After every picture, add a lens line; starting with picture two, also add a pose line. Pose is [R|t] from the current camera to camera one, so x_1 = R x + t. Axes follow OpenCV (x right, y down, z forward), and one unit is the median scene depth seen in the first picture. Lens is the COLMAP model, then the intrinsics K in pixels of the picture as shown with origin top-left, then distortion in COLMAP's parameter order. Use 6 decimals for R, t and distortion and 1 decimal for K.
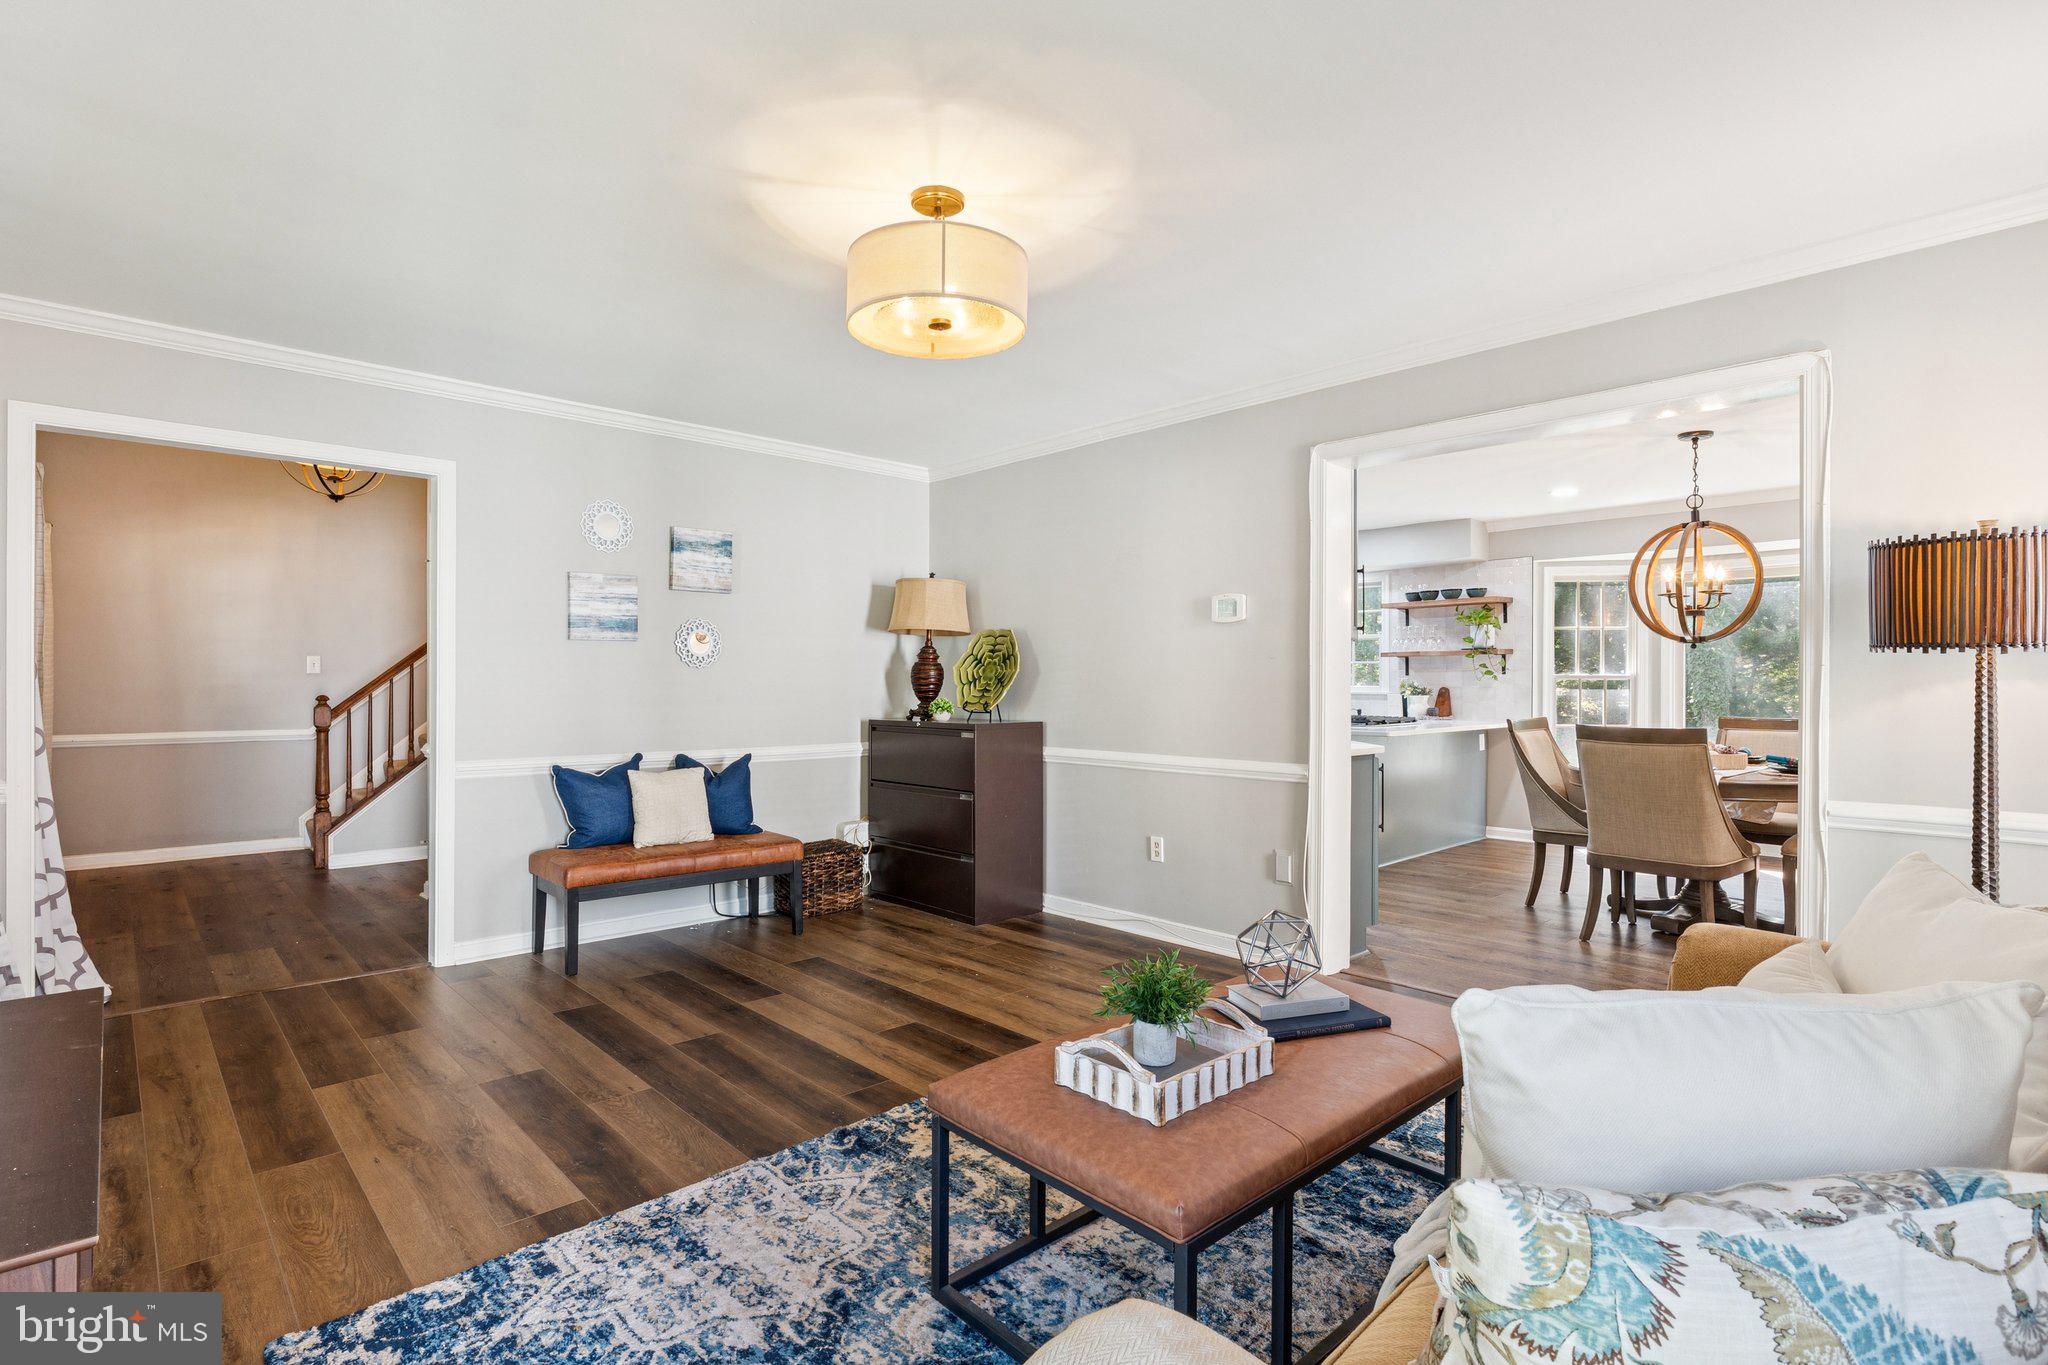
lens RADIAL K [[1004.0, 0, 1059.6], [0, 1004.0, 685.1], [0, 0, 1]] dist [-0.012500, 0.001224]
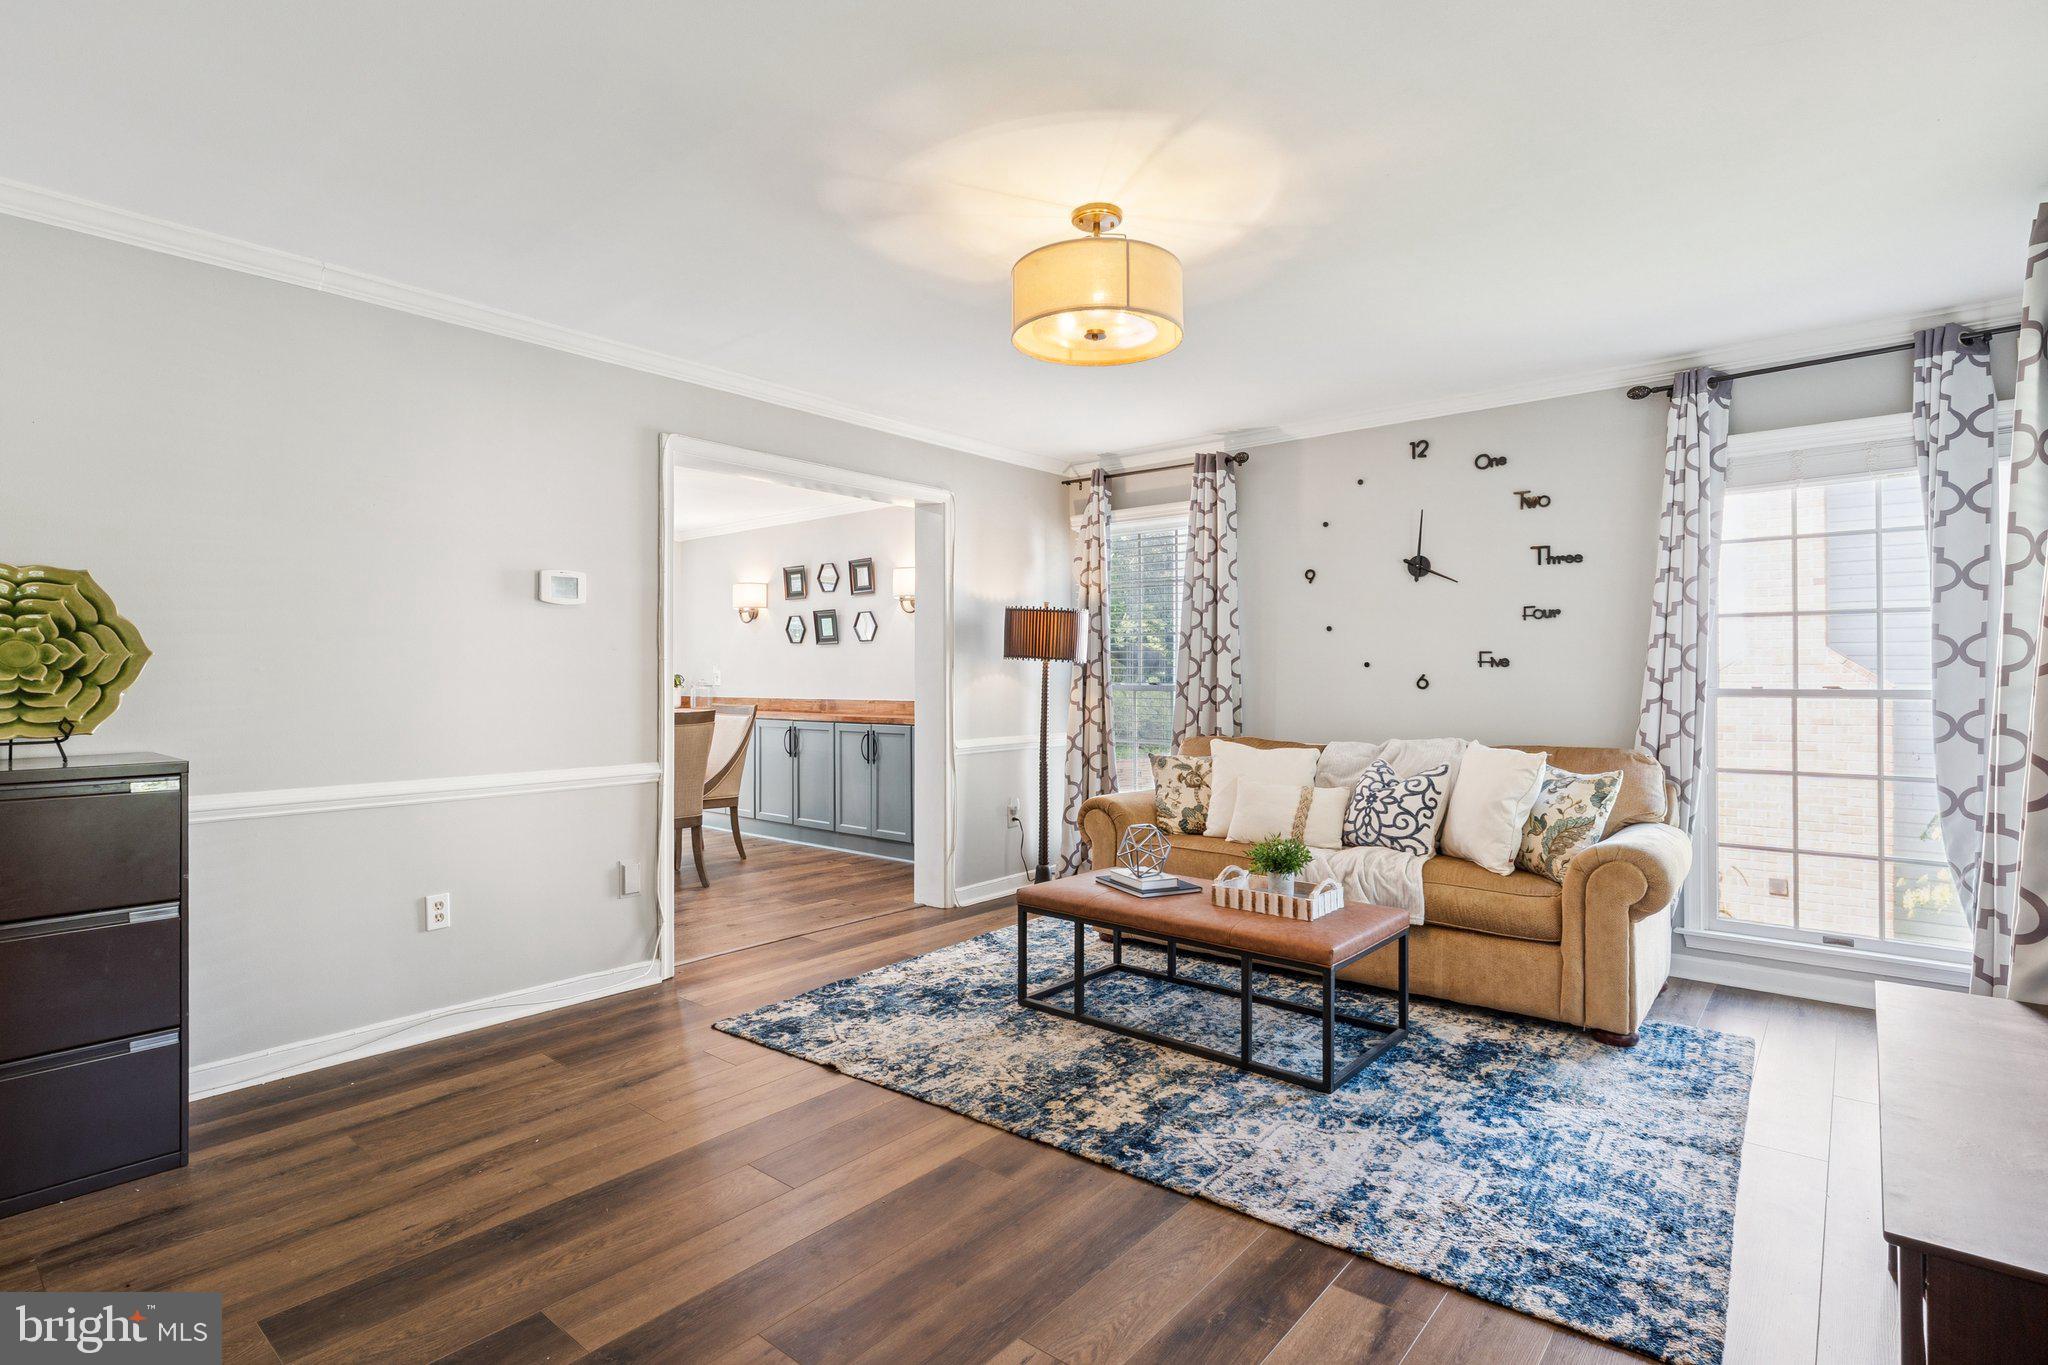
lens RADIAL K [[981.3, 0, 1012.5], [0, 981.3, 668.2], [0, 0, 1]] dist [-0.001362, 0.000247]
pose [[-0.093902, 0.005095, 0.995568, -0.964484], [0.000007, 0.999987, -0.005117, -0.006977], [-0.995581, -0.000474, -0.093901, 1.011131]]
